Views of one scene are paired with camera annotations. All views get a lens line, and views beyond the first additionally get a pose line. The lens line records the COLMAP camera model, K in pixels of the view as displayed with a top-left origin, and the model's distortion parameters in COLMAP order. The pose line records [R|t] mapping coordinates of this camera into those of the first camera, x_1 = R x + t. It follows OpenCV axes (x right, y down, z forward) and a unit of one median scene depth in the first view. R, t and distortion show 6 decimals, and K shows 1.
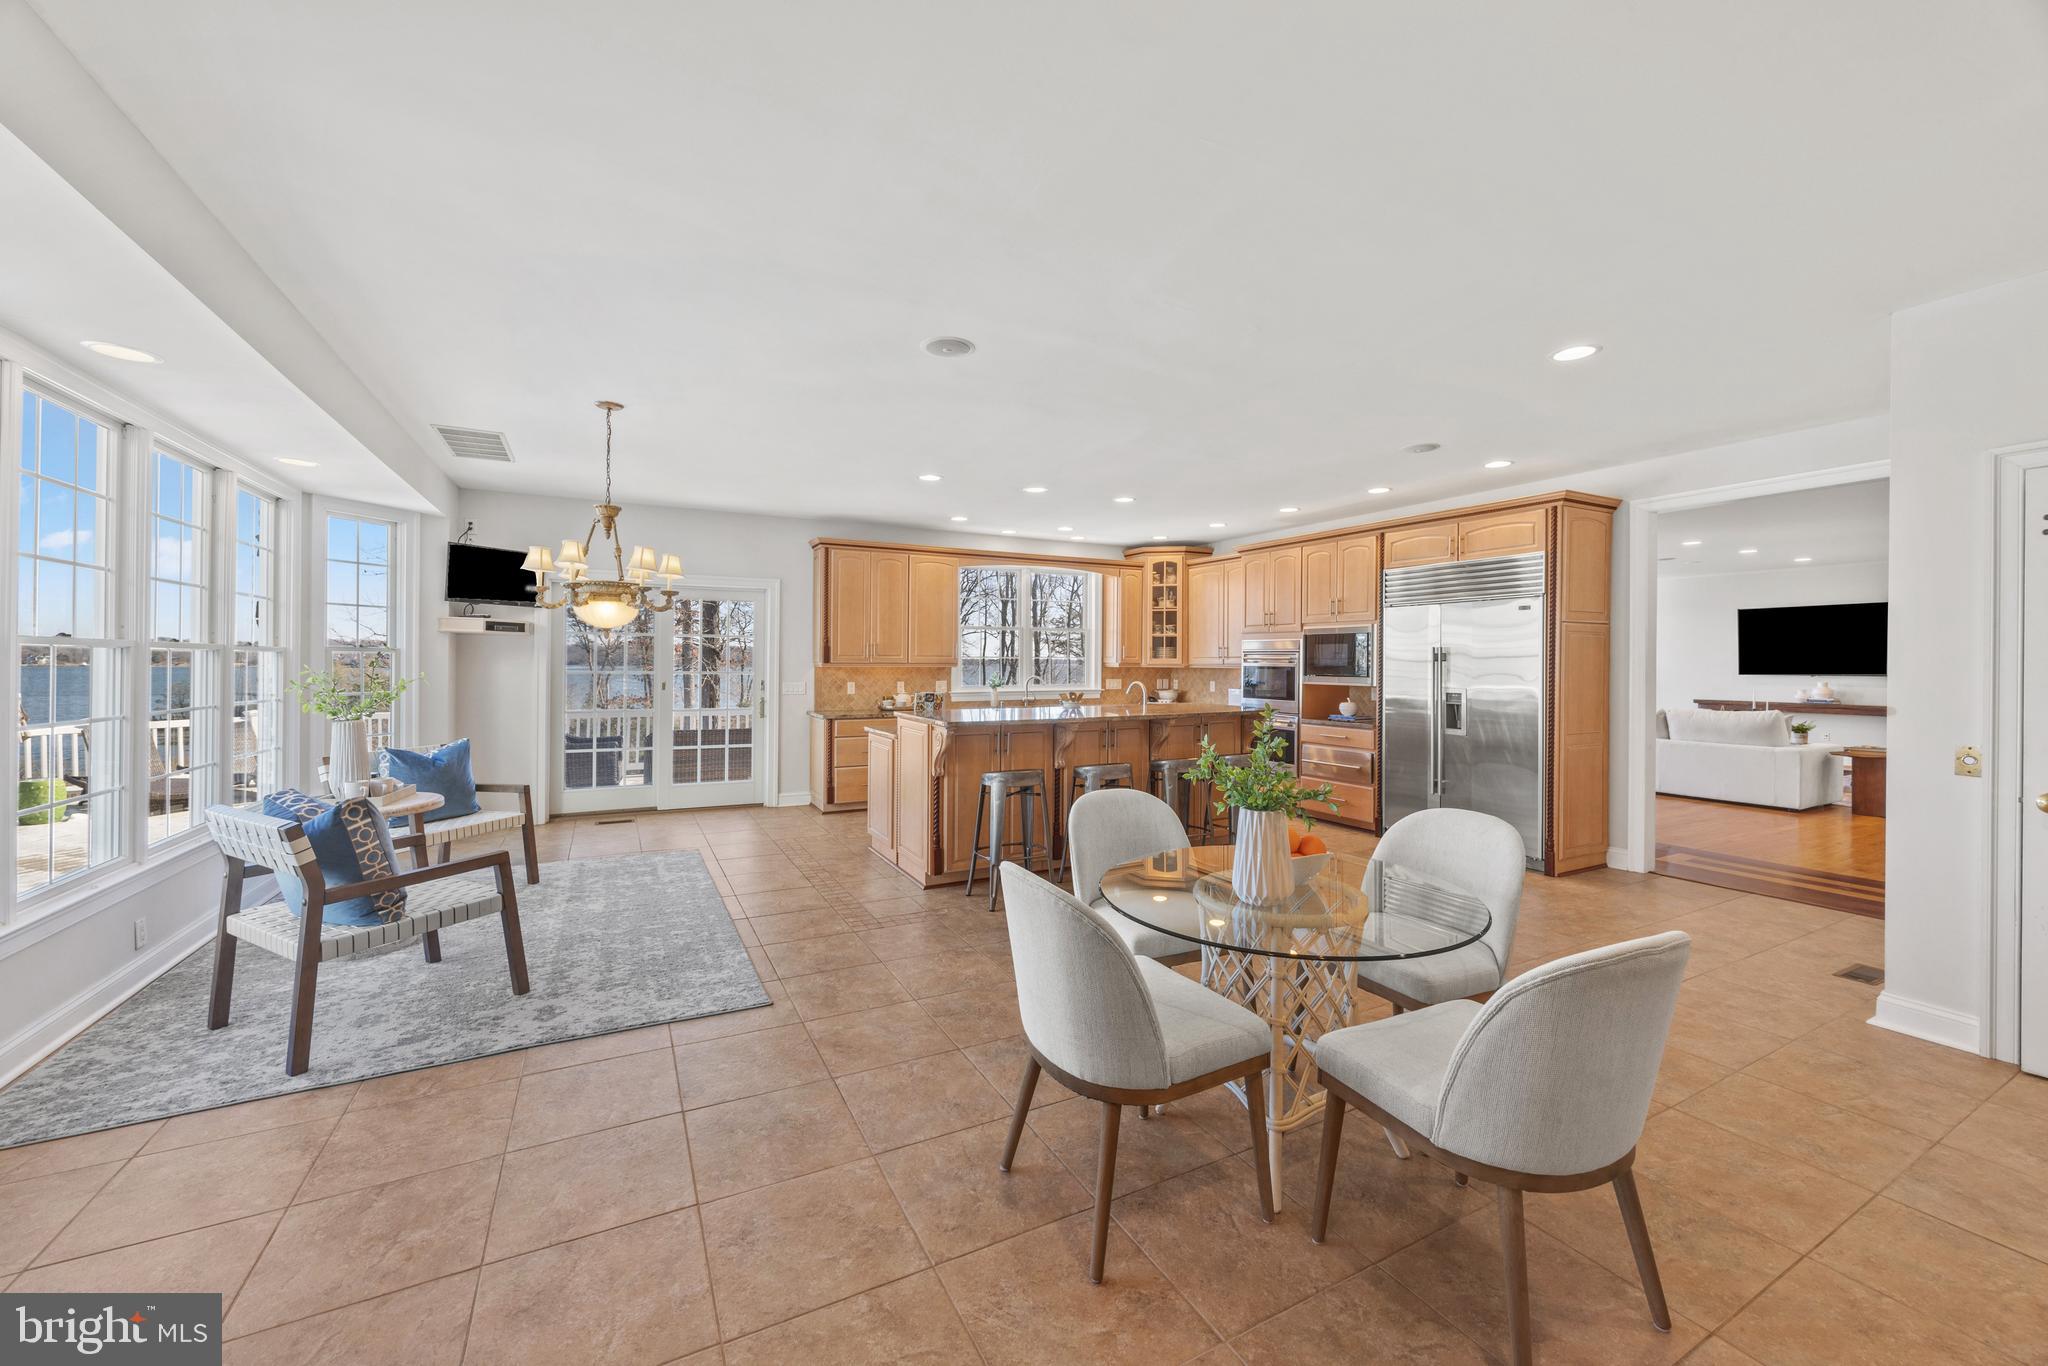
lens RADIAL K [[785.2, 0, 1032.5], [0, 785.2, 657.1], [0, 0, 1]] dist [-0.003661, 0.000142]
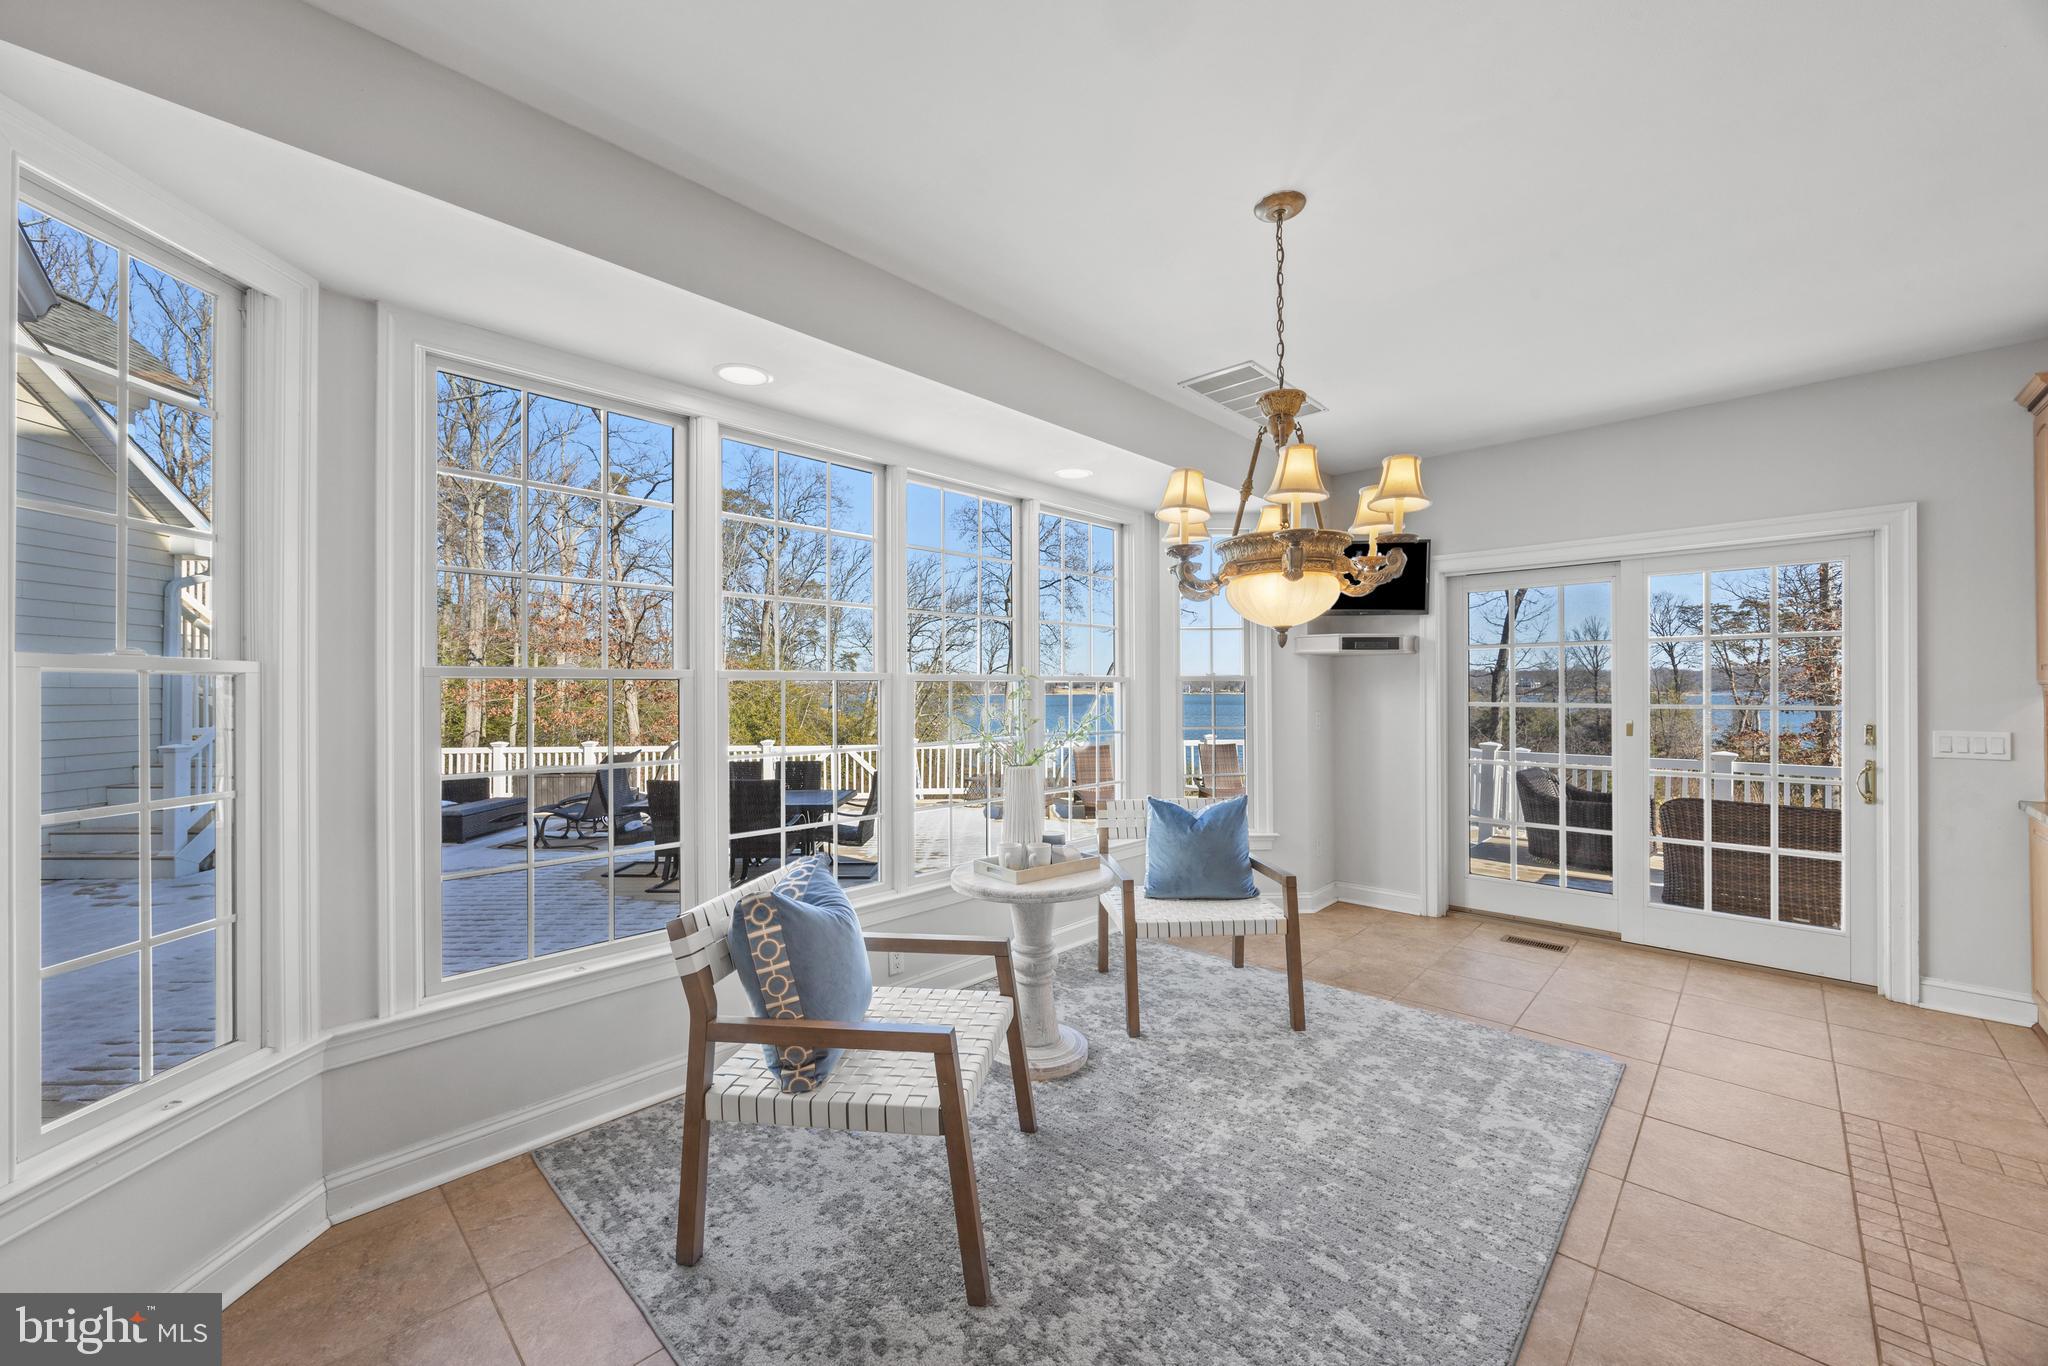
lens RADIAL K [[785.2, 0, 1008.4], [0, 785.2, 689.1], [0, 0, 1]] dist [-0.003661, 0.000142]
pose [[0.300964, -0.008930, -0.953594, -0.051673], [0.015078, 0.999876, -0.004605, 0.002650], [0.953516, -0.012992, 0.301061, 0.364873]]
